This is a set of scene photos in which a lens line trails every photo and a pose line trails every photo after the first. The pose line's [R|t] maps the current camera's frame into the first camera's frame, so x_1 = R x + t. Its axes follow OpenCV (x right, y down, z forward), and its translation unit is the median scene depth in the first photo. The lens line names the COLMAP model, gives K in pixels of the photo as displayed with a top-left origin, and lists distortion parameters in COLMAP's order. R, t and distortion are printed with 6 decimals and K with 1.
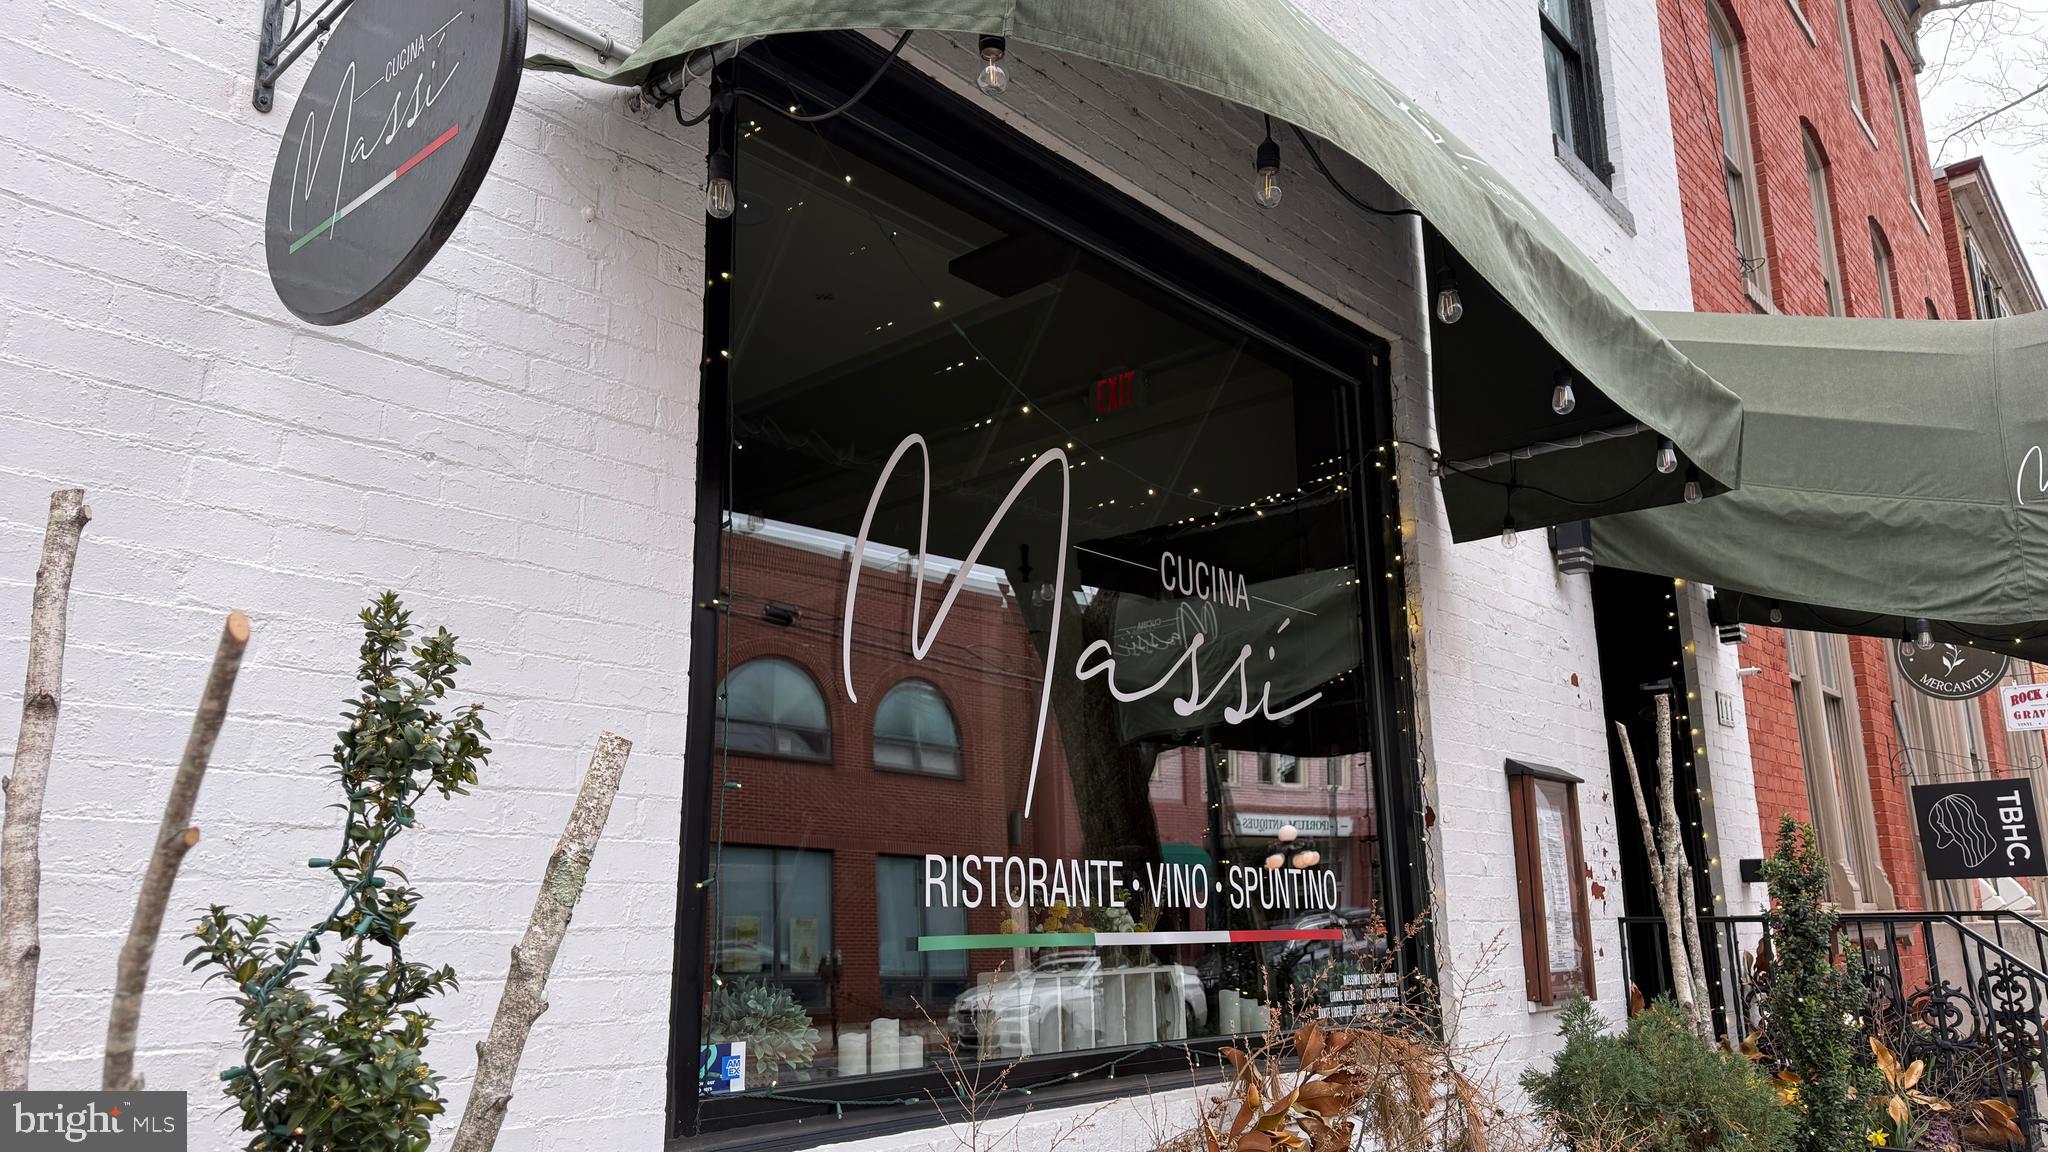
lens RADIAL K [[1457.7, 0, 1006.0], [0, 1457.7, 580.0], [0, 0, 1]] dist [0.024926, -0.043517]
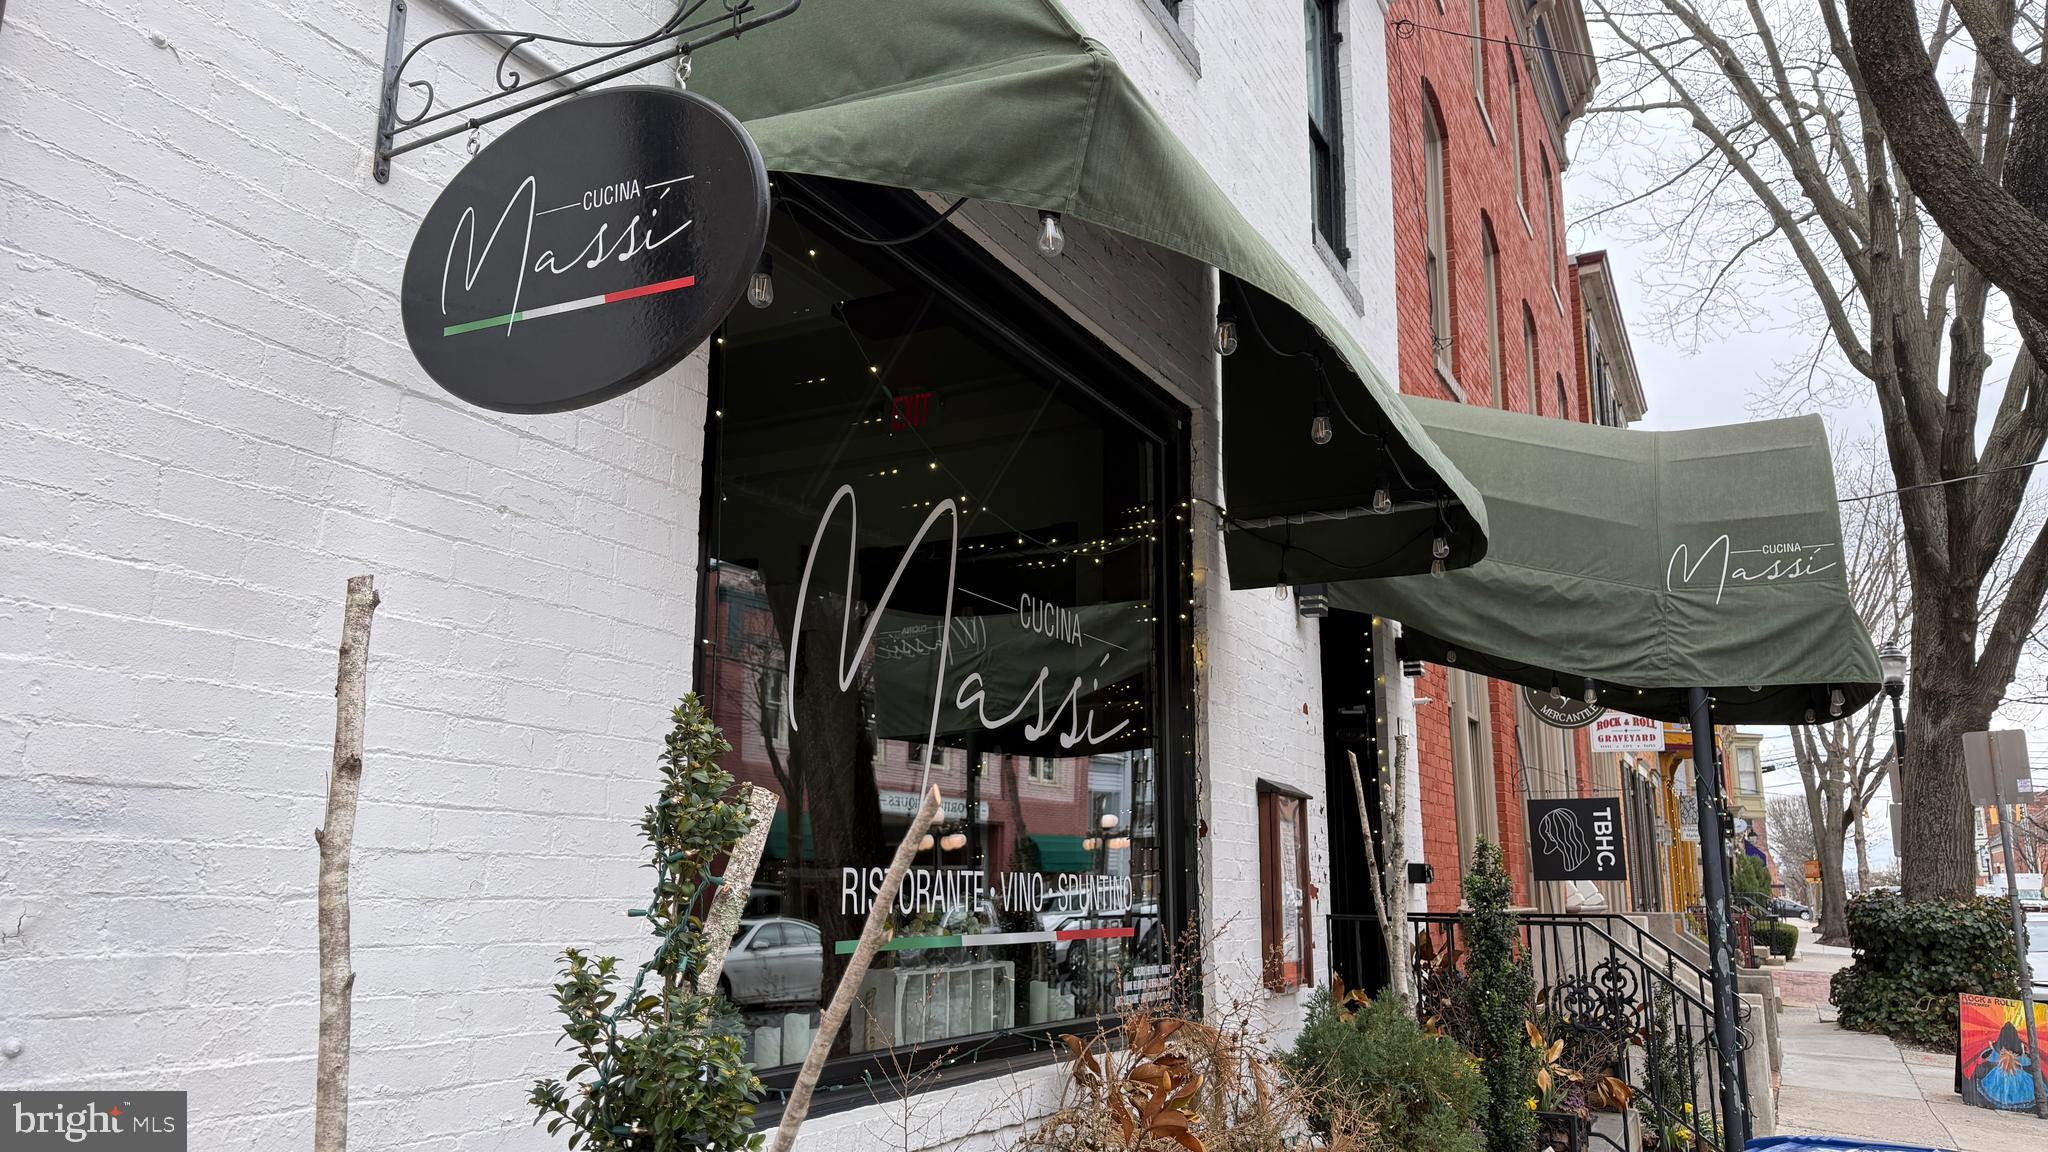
lens RADIAL K [[1457.7, 0, 1013.1], [0, 1457.7, 581.0], [0, 0, 1]] dist [0.024926, -0.043517]
pose [[0.970126, 0.068662, 0.232681, -0.134295], [-0.073283, 0.997248, 0.011264, -0.034861], [-0.231267, -0.027979, 0.972488, -0.074545]]
